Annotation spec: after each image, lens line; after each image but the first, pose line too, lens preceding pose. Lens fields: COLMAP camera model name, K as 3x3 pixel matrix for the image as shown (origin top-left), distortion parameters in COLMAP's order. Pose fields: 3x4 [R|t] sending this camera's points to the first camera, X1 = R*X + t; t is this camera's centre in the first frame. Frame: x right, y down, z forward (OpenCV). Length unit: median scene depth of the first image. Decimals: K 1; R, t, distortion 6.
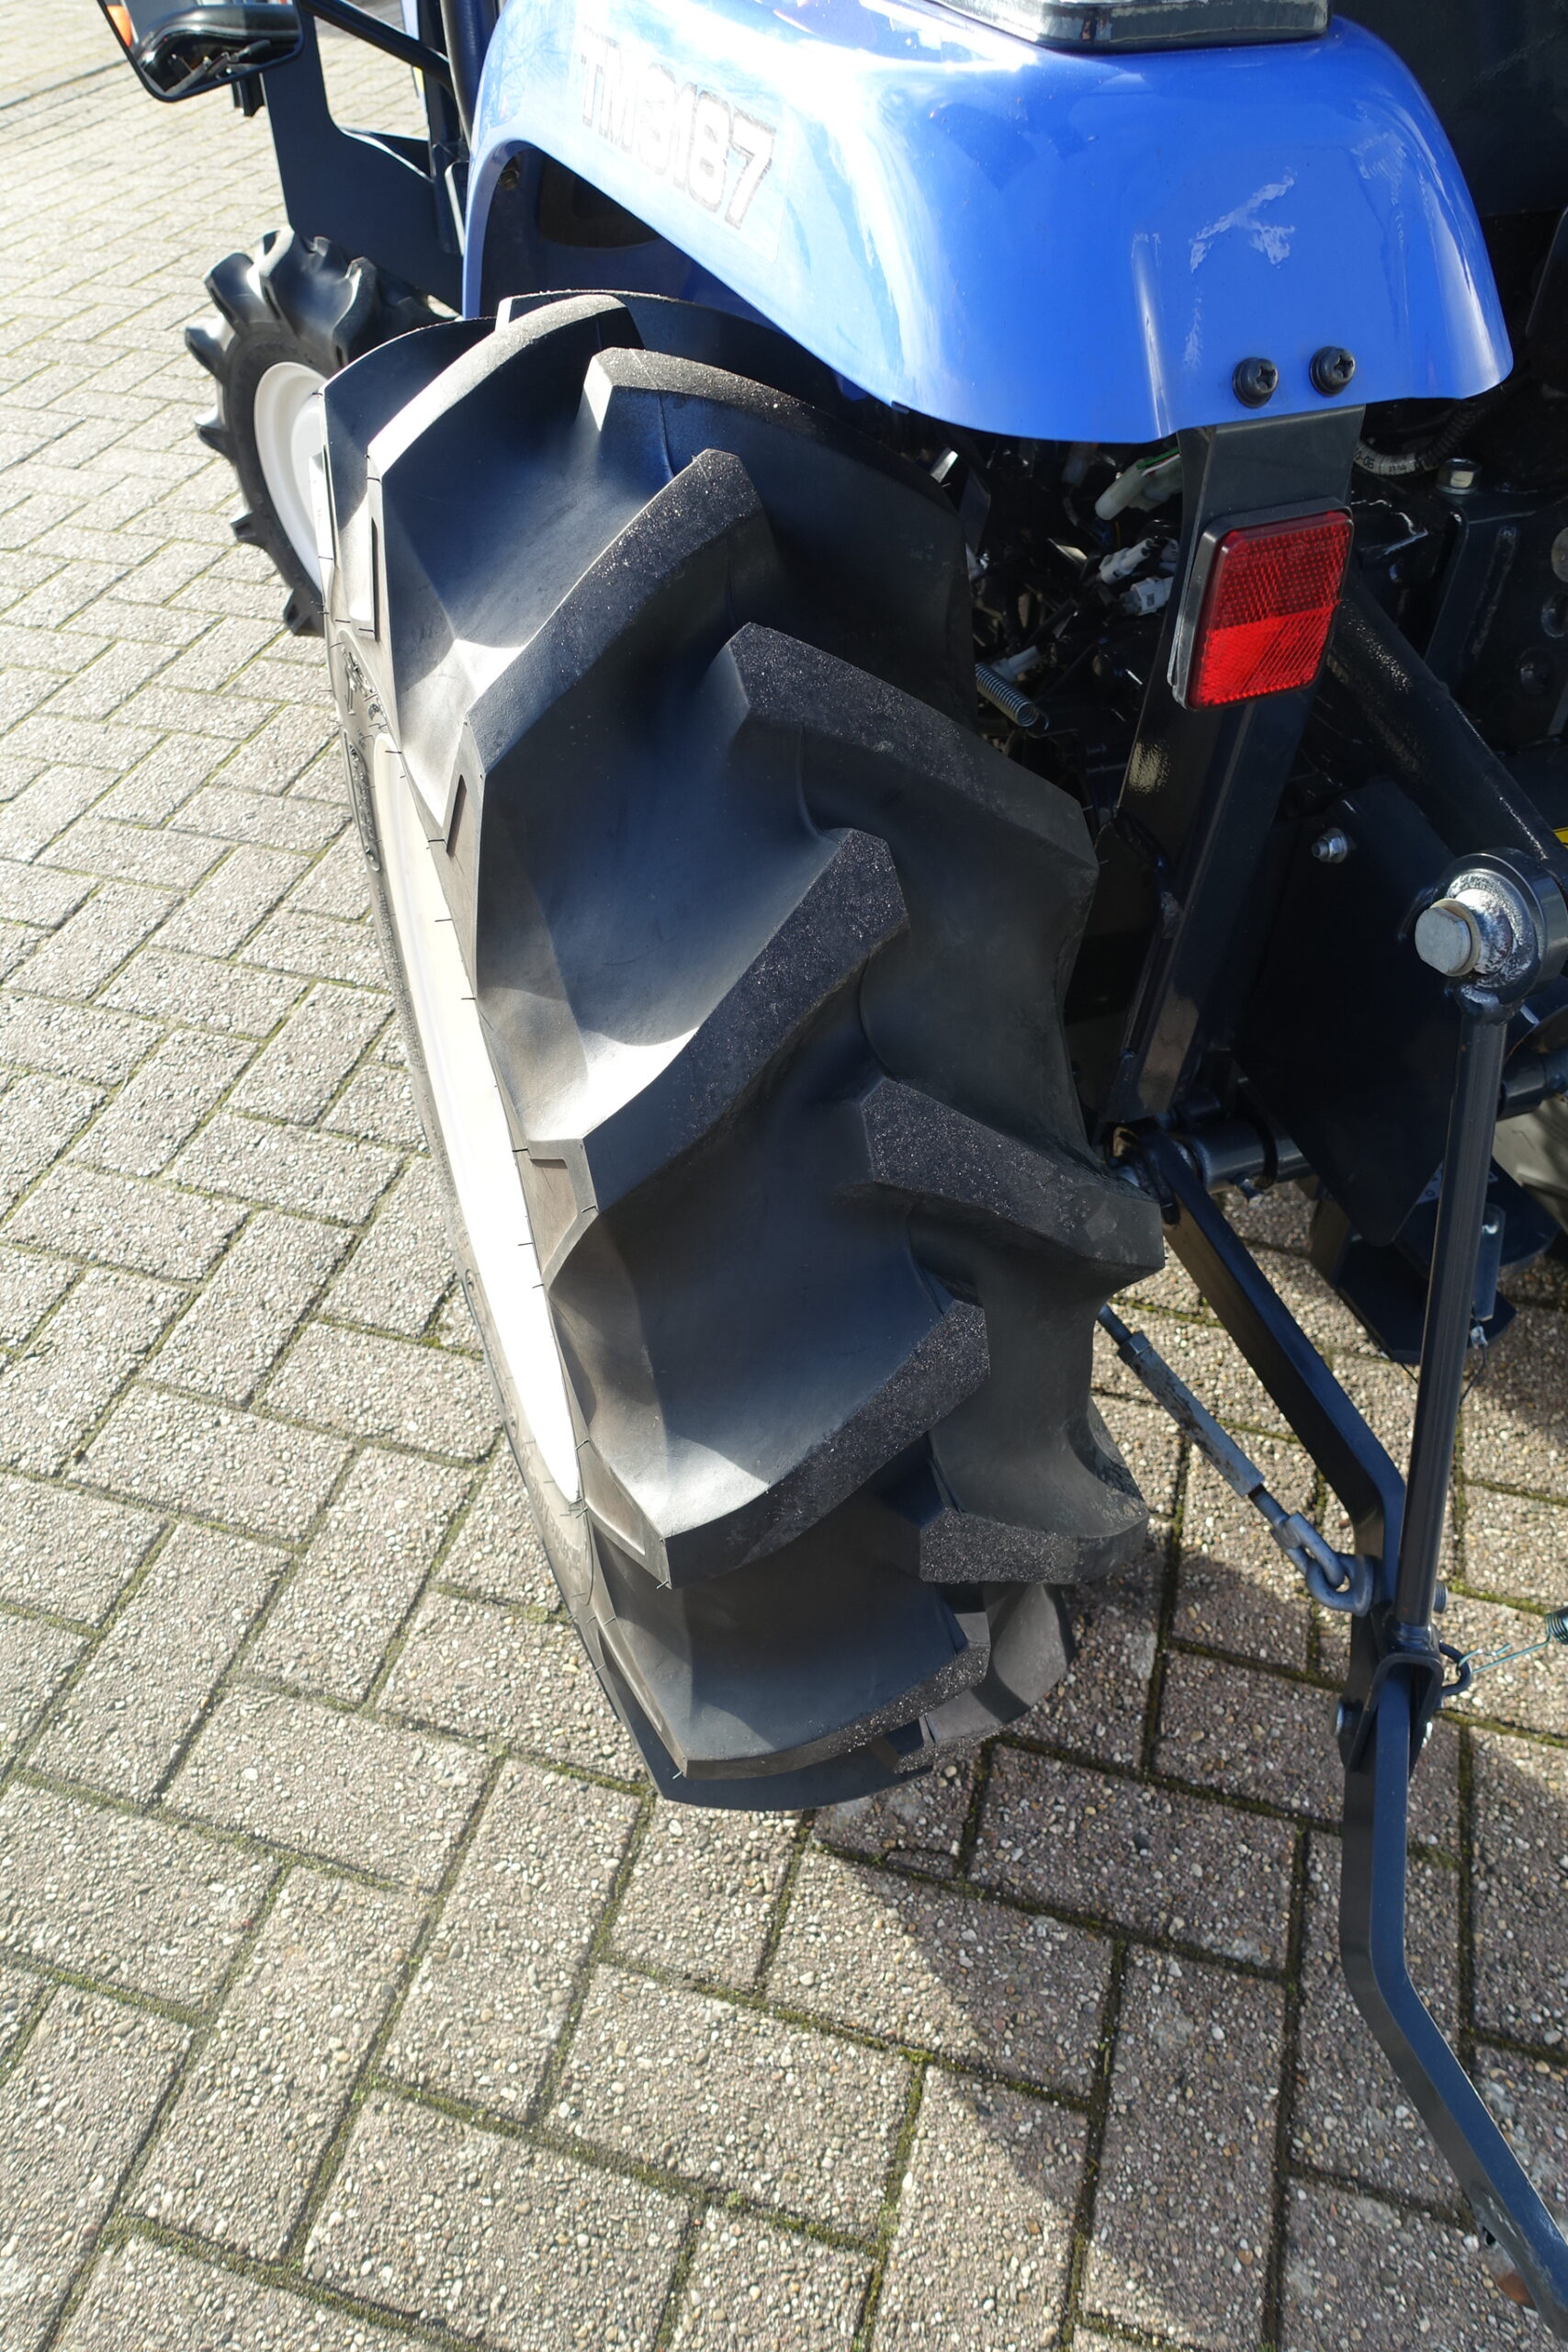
lens RADIAL K [[1613.1, 0, 787.8], [0, 1613.1, 1171.1], [0, 0, 1]] dist [-0.000734, -0.001541]
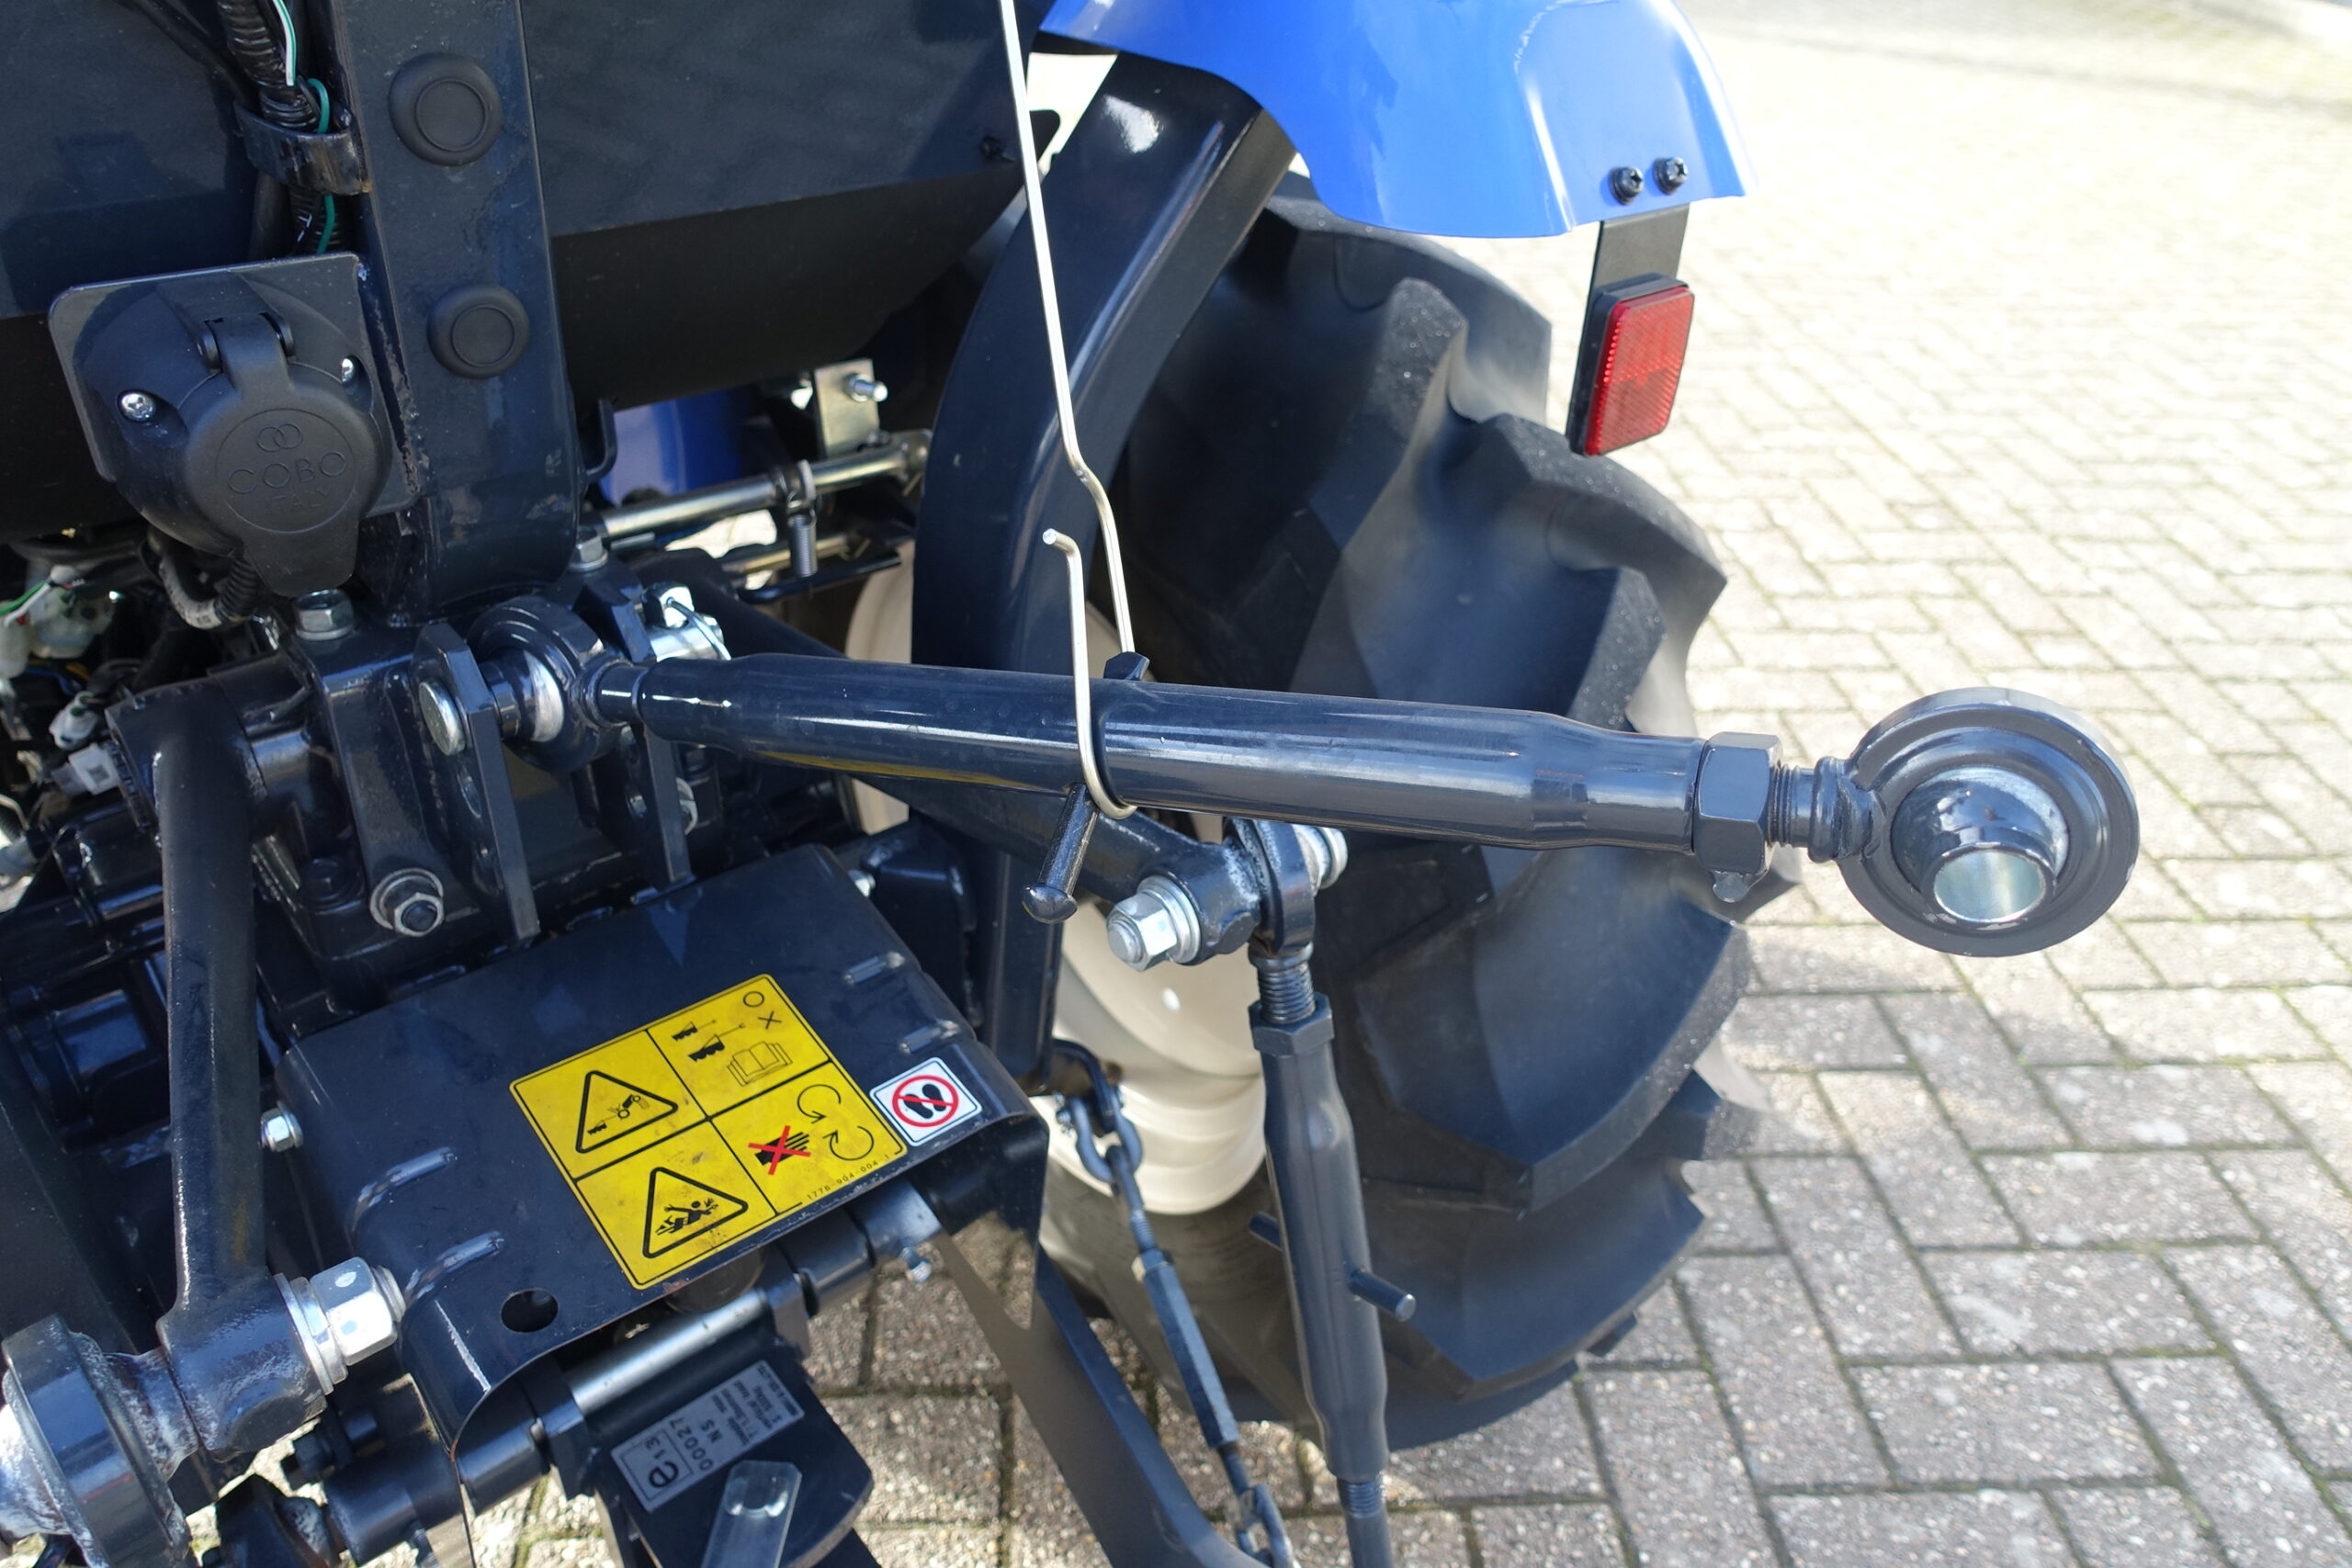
lens RADIAL K [[1613.1, 0, 1181.7], [0, 1613.1, 781.7], [0, 0, 1]] dist [-0.000734, -0.001541]
pose [[0.941428, -0.158450, 0.297669, 0.423732], [0.206999, 0.968389, -0.139194, -0.137535], [-0.266204, 0.192658, 0.944467, 0.183205]]
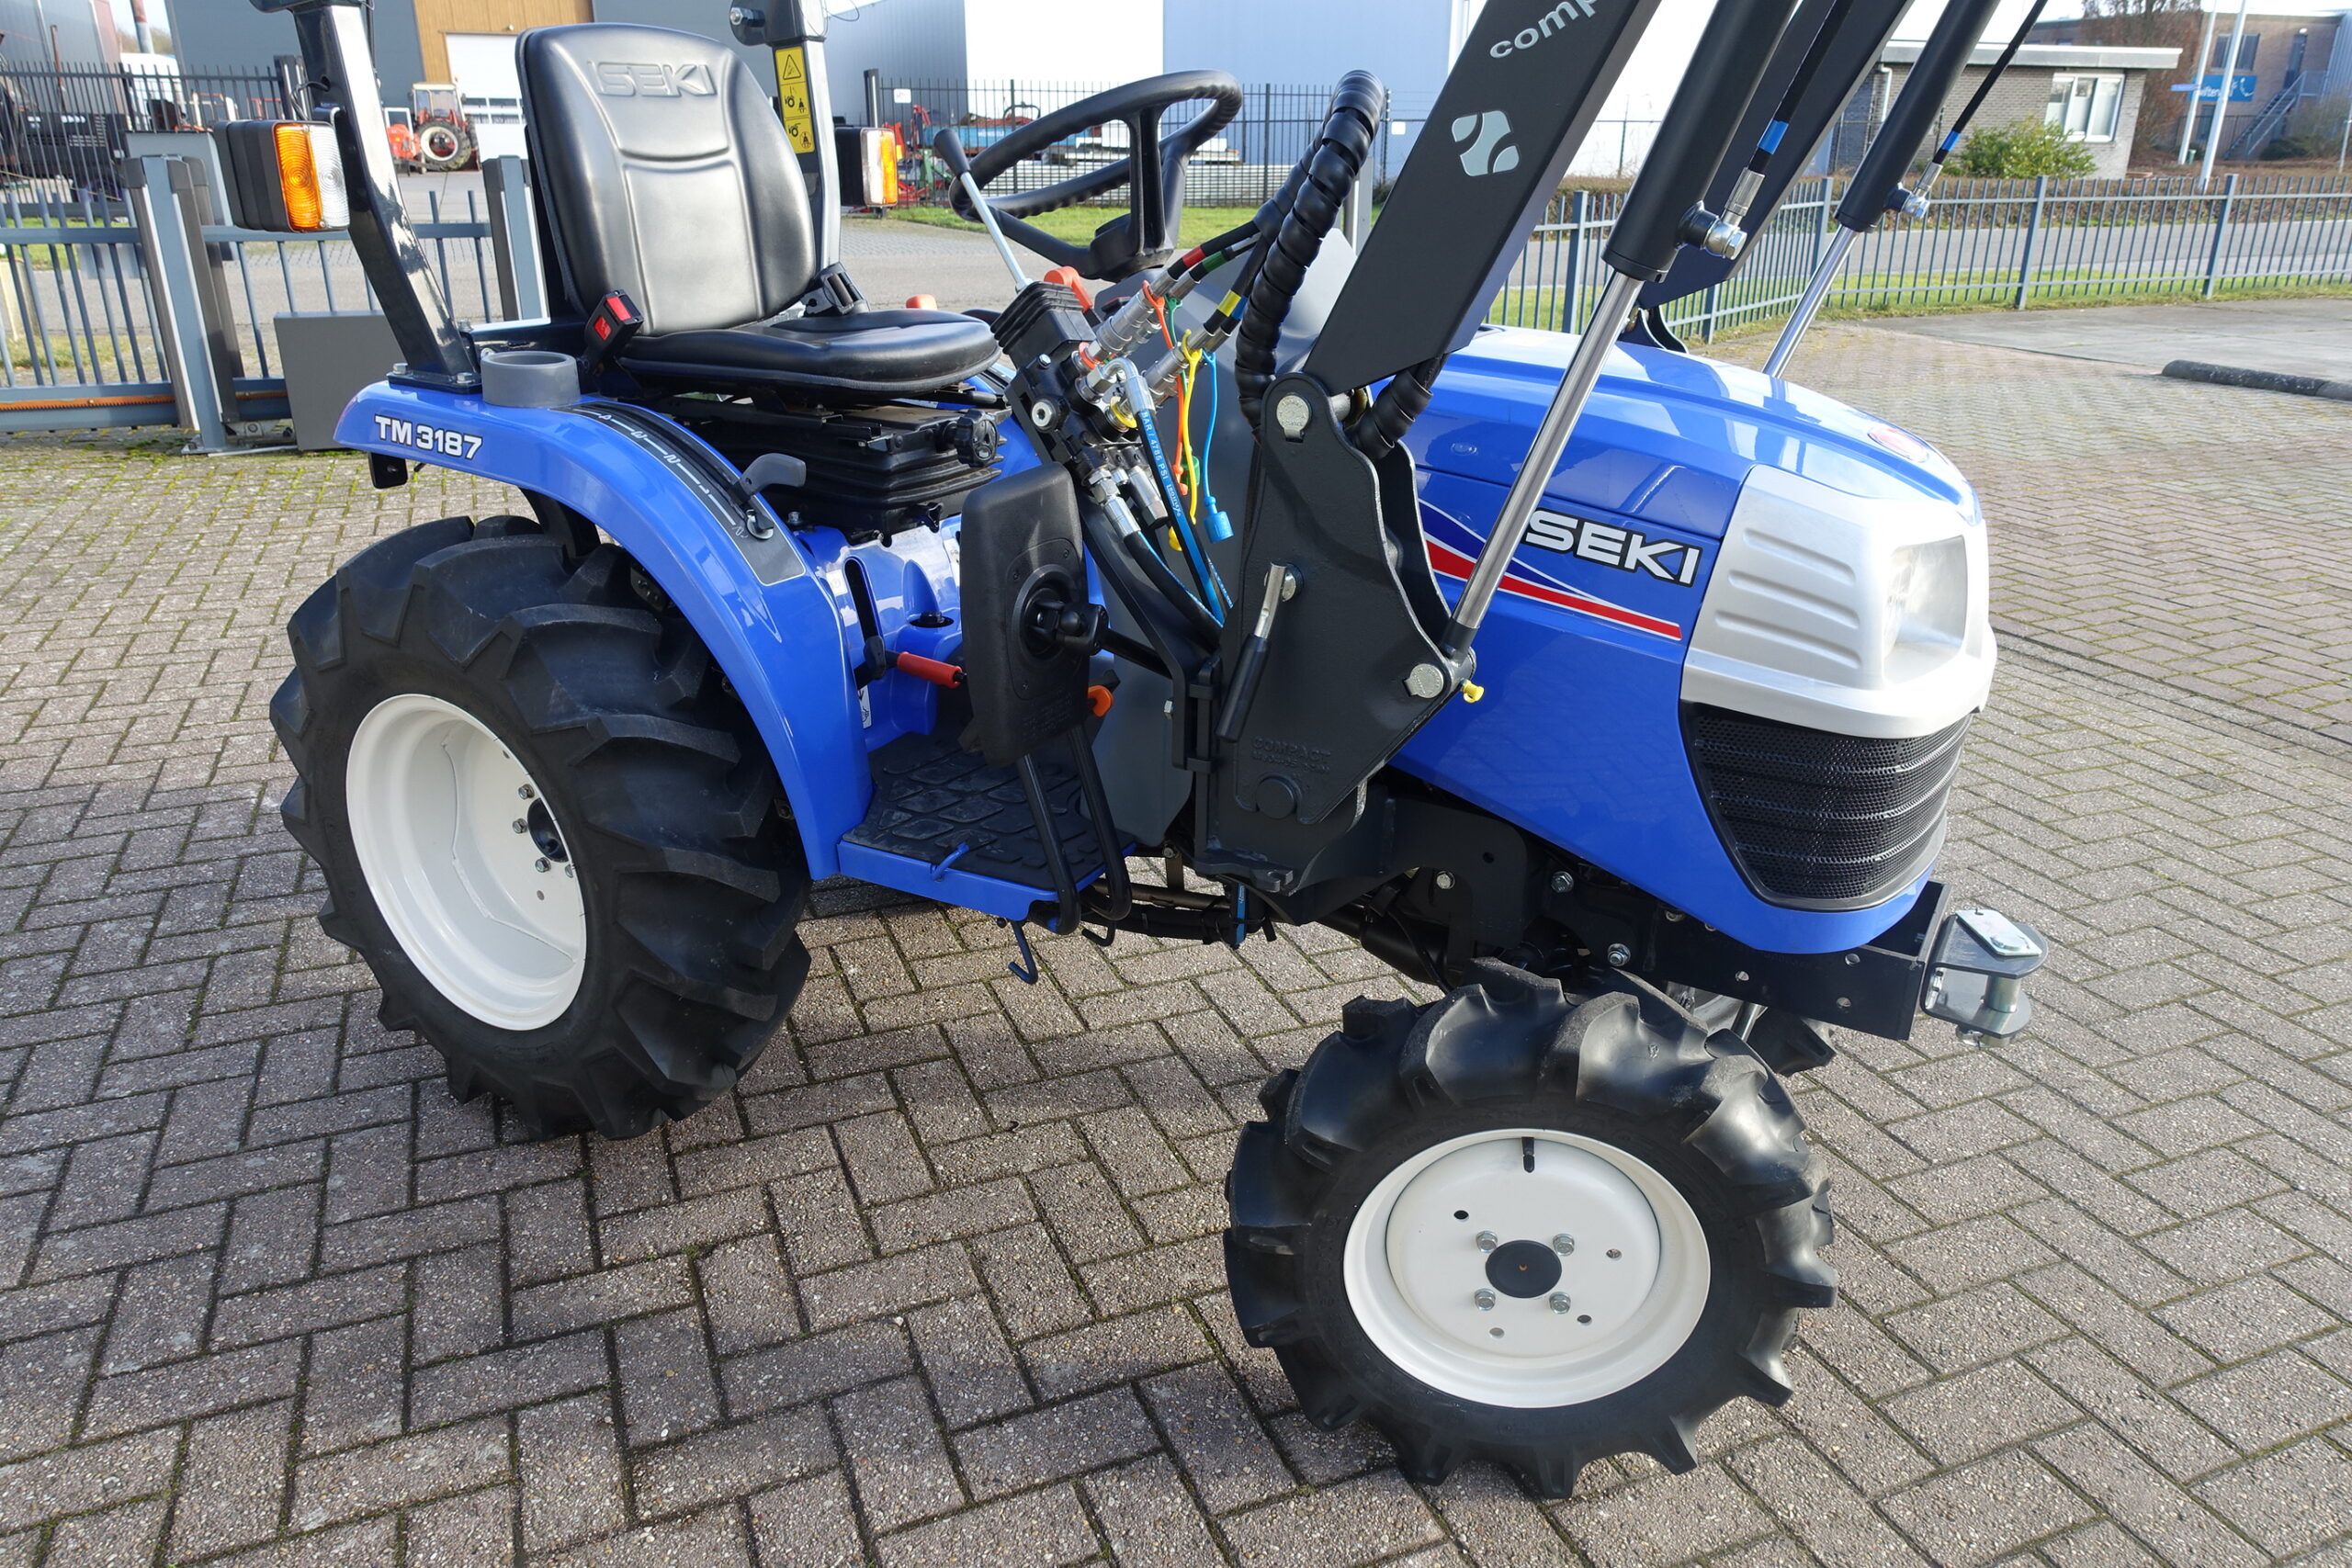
lens RADIAL K [[1623.8, 0, 1181.3], [0, 1623.8, 785.4], [0, 0, 1]] dist [0.007375, -0.005142]
pose [[-0.784372, 0.209180, -0.583956, 1.301011], [-0.448108, 0.459867, 0.766630, -2.308523], [0.428906, 0.862998, -0.266971, 2.077753]]
